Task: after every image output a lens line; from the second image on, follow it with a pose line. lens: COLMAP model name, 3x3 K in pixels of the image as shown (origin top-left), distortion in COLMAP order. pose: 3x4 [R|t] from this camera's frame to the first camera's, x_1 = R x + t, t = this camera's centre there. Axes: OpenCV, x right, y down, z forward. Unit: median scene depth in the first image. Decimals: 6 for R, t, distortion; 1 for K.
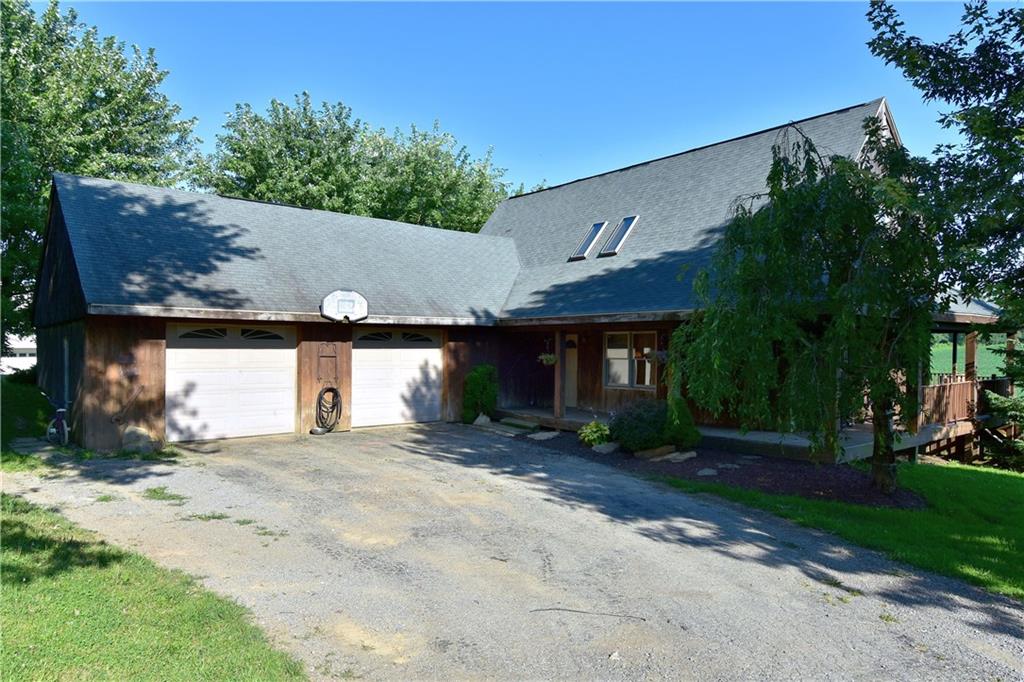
lens RADIAL K [[638.8, 0, 510.4], [0, 638.8, 321.6], [0, 0, 1]] dist [0.001029, -0.001243]
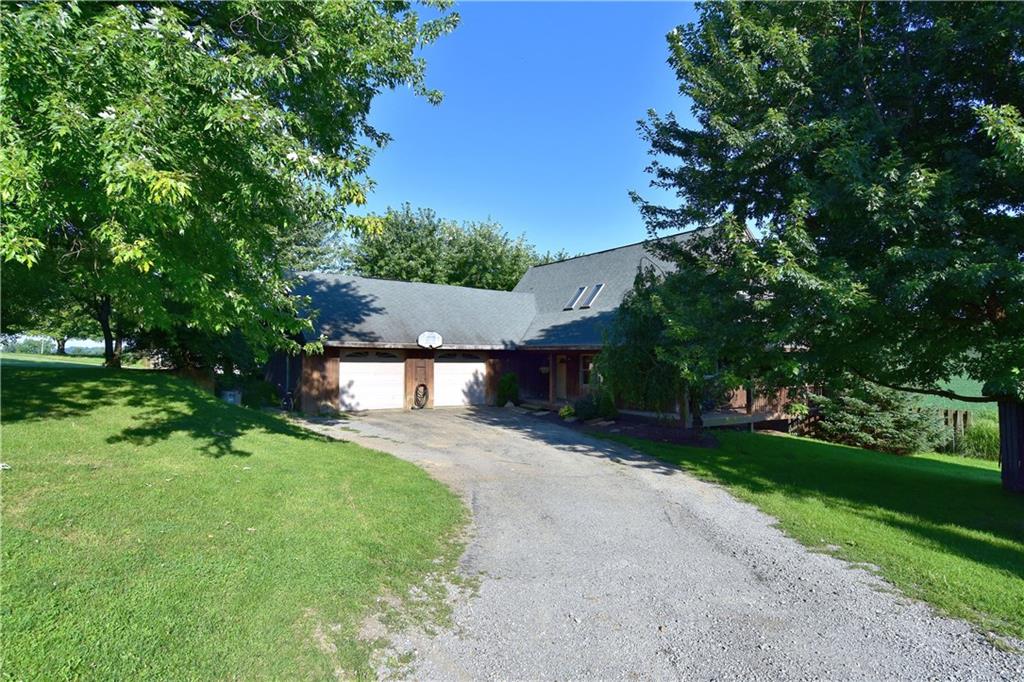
lens RADIAL K [[530.1, 0, 512.0], [0, 530.1, 341.0], [0, 0, 1]] dist [-0.001111, -0.000452]
pose [[0.994217, 0.005169, -0.107264, 0.122311], [-0.004128, 0.999942, 0.009931, -0.033223], [0.107309, -0.009431, 0.994181, -0.433373]]
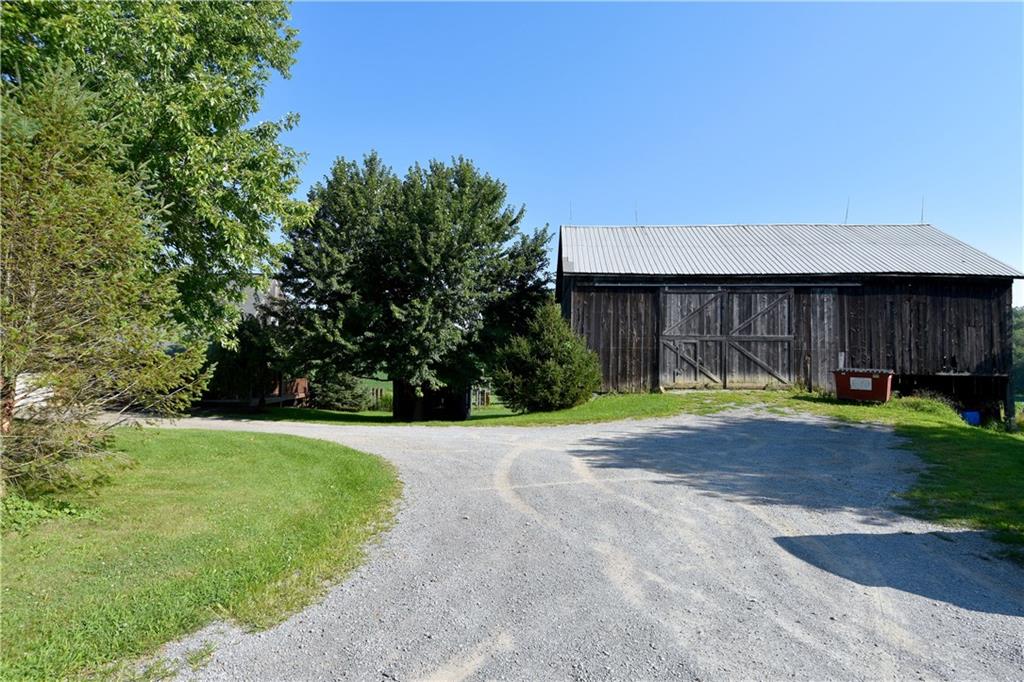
lens RADIAL K [[527.3, 0, 511.9], [0, 527.3, 299.6], [0, 0, 1]] dist [0.000183, -0.000096]
pose [[0.667380, 0.083104, 0.740066, -0.425830], [-0.036550, 0.996212, -0.078906, -0.102698], [-0.743820, 0.025611, 0.667890, -1.229381]]
